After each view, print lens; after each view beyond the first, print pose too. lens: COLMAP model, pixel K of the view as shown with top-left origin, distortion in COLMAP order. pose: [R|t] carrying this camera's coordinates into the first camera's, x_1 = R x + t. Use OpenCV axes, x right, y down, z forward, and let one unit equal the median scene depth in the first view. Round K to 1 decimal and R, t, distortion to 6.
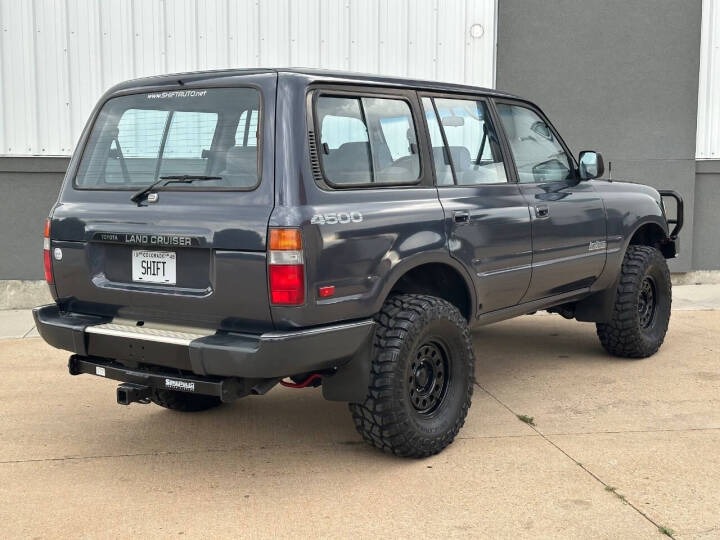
lens RADIAL K [[1011.8, 0, 360.0], [0, 1011.8, 270.0], [0, 0, 1]] dist [0.141145, -0.119760]
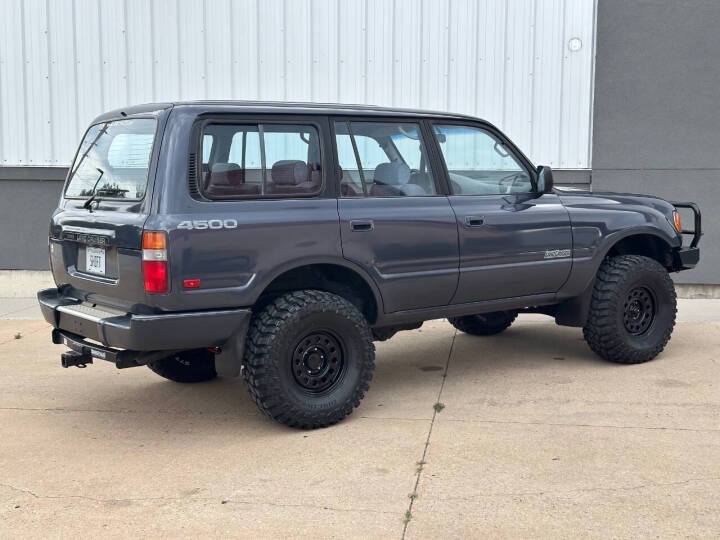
lens RADIAL K [[1011.8, 0, 360.0], [0, 1011.8, 270.0], [0, 0, 1]] dist [0.141145, -0.119760]
pose [[0.952579, 0.029946, -0.302816, 0.462269], [-0.030788, 0.999524, 0.001996, -0.003635], [0.302731, 0.007422, 0.953047, -0.101978]]
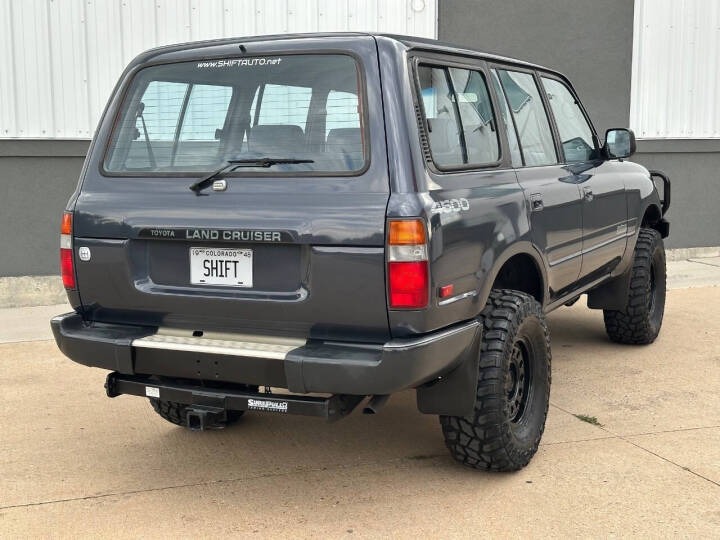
lens RADIAL K [[1011.8, 0, 360.0], [0, 1011.8, 270.0], [0, 0, 1]] dist [0.141145, -0.119760]
pose [[0.985065, -0.027585, 0.169961, -0.217273], [0.024693, 0.999512, 0.019110, -0.012982], [-0.170405, -0.014628, 0.985265, 0.137596]]
